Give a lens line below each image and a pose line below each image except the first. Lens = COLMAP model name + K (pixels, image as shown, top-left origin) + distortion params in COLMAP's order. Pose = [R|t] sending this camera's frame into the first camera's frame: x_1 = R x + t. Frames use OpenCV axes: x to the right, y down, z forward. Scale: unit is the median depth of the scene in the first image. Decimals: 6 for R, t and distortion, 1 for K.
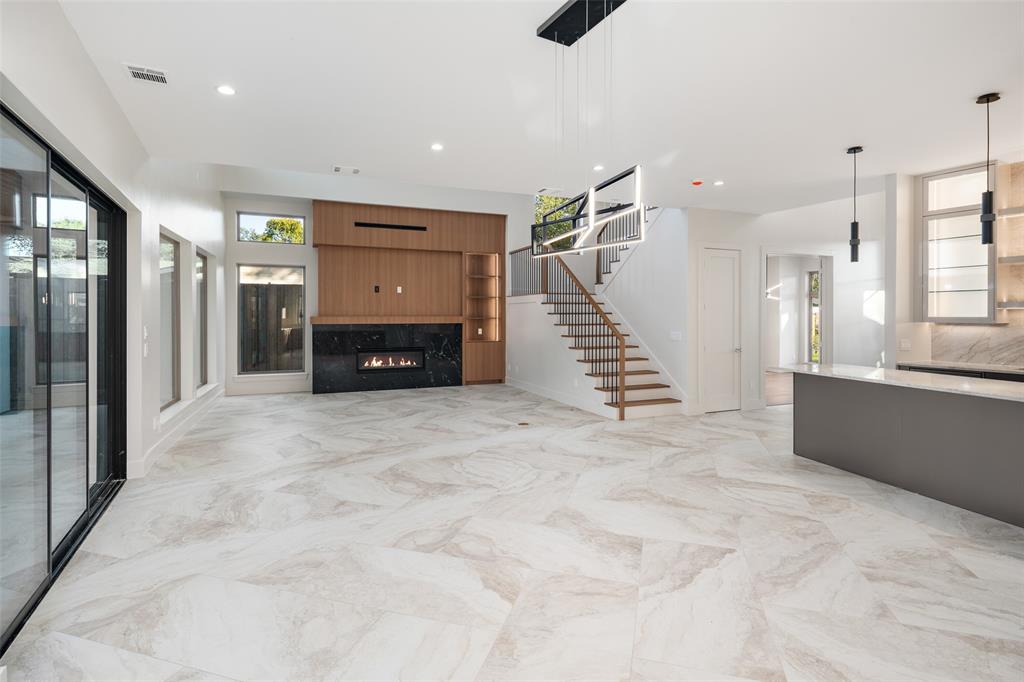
lens RADIAL K [[500.9, 0, 511.0], [0, 500.9, 315.2], [0, 0, 1]] dist [-0.000287, -0.000287]
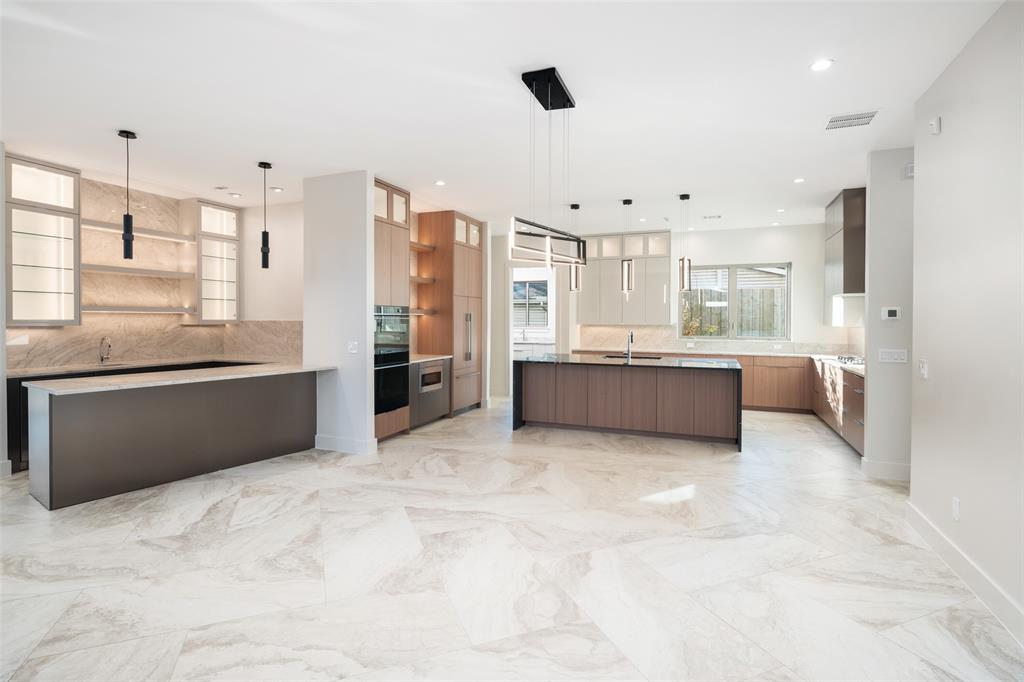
lens RADIAL K [[494.5, 0, 505.3], [0, 494.5, 327.5], [0, 0, 1]] dist [0.002066, -0.000780]
pose [[-0.624742, -0.013695, 0.780711, -0.555825], [-0.003203, 0.999883, 0.014977, 0.002007], [-0.780825, 0.006857, -0.624712, 1.314050]]
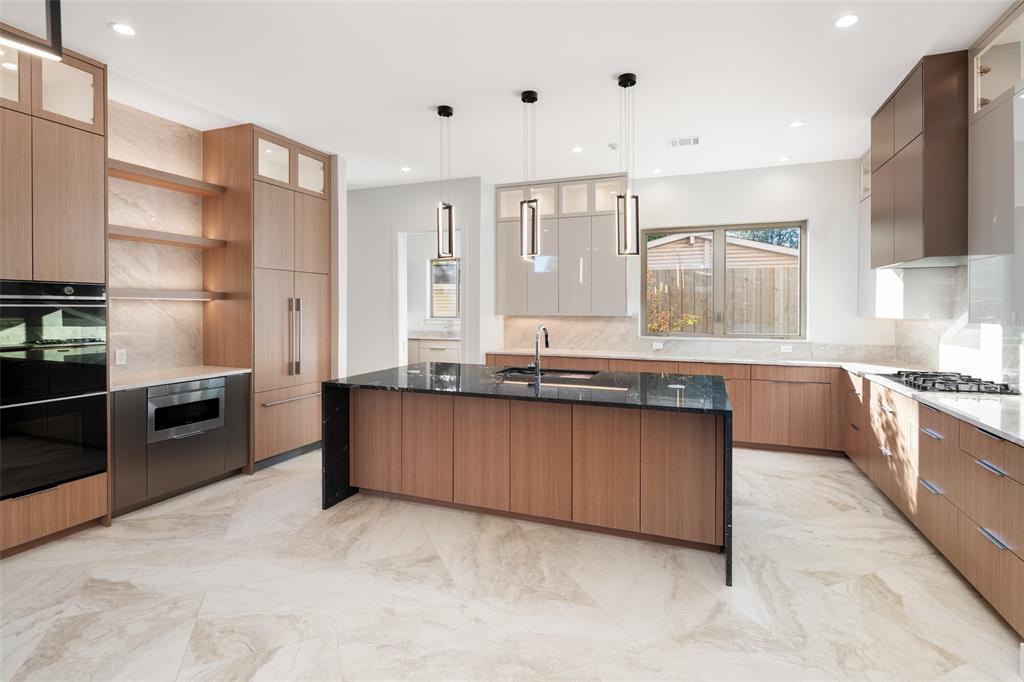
lens RADIAL K [[500.9, 0, 511.0], [0, 500.9, 315.2], [0, 0, 1]] dist [-0.000287, -0.000287]
pose [[-0.645932, -0.010637, 0.763321, -0.192576], [-0.001769, 0.999921, 0.012438, 0.001449], [-0.763393, 0.006684, -0.645900, 0.556045]]
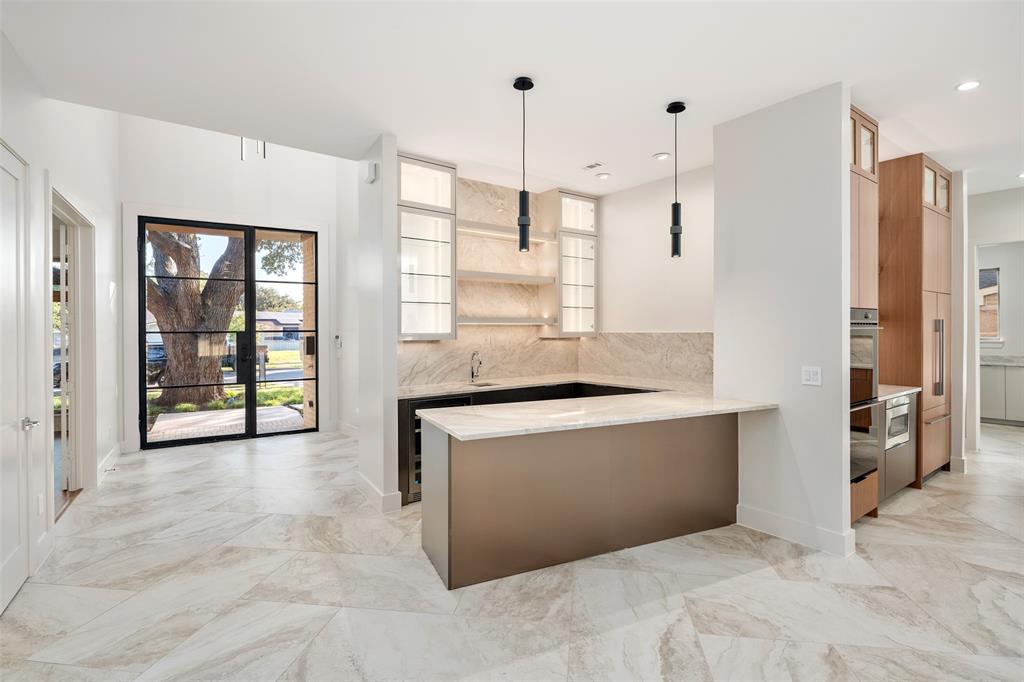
lens RADIAL K [[501.2, 0, 515.5], [0, 501.2, 332.6], [0, 0, 1]] dist [-0.002740, -0.000898]
pose [[-0.151459, -0.003156, 0.988458, 0.035005], [0.004159, 0.999984, 0.003831, -0.000073], [-0.988455, 0.004691, -0.151444, 1.423075]]
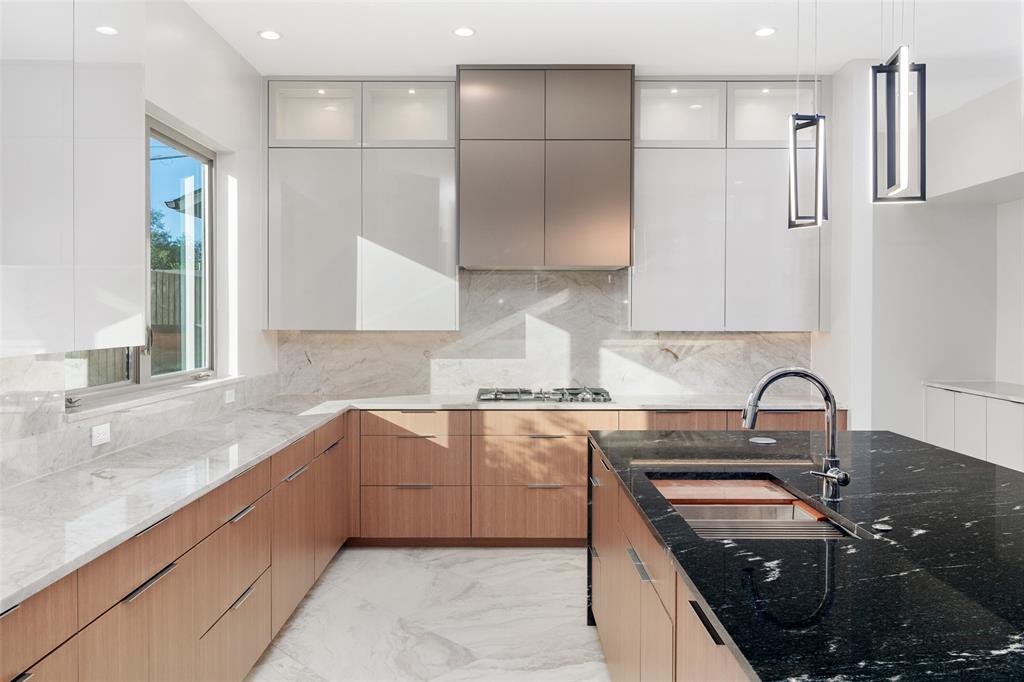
lens RADIAL K [[761.4, 0, 508.4], [0, 761.4, 315.9], [0, 0, 1]] dist [-0.002596, 0.001582]
pose [[-0.484808, 0.001637, -0.874619, 1.235284], [0.001359, 0.999998, 0.001118, -0.004071], [0.874620, -0.000646, -0.484809, -0.090515]]
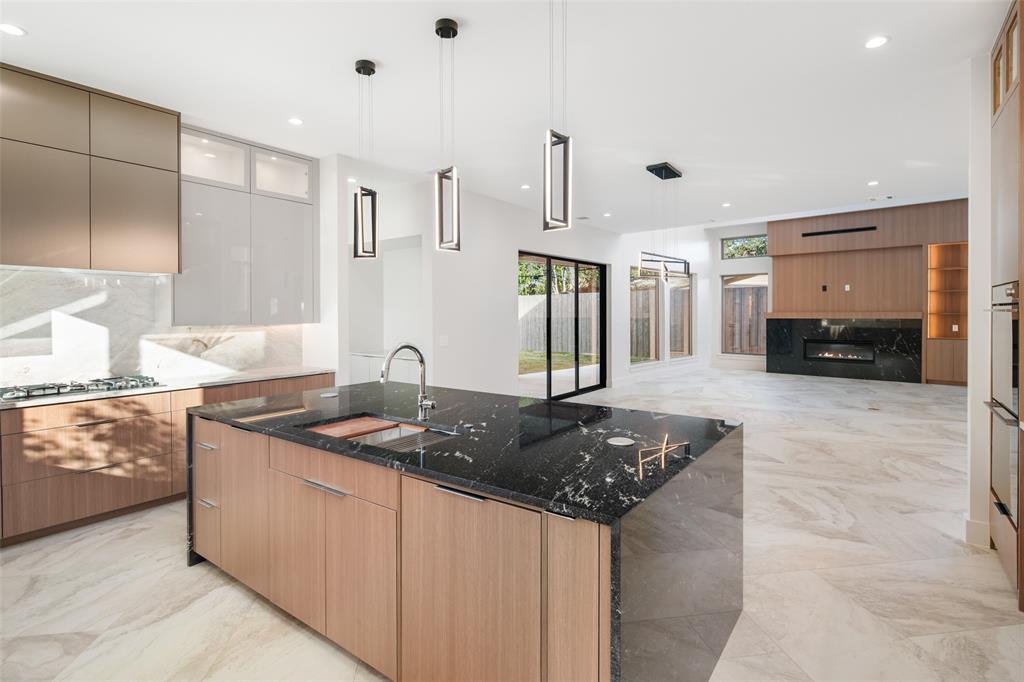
lens RADIAL K [[500.9, 0, 511.0], [0, 500.9, 315.2], [0, 0, 1]] dist [-0.000287, -0.000287]
pose [[0.415754, 0.001978, -0.909475, 1.257252], [0.005803, 0.999972, 0.004828, -0.001404], [0.909459, -0.007285, 0.415731, -0.340387]]
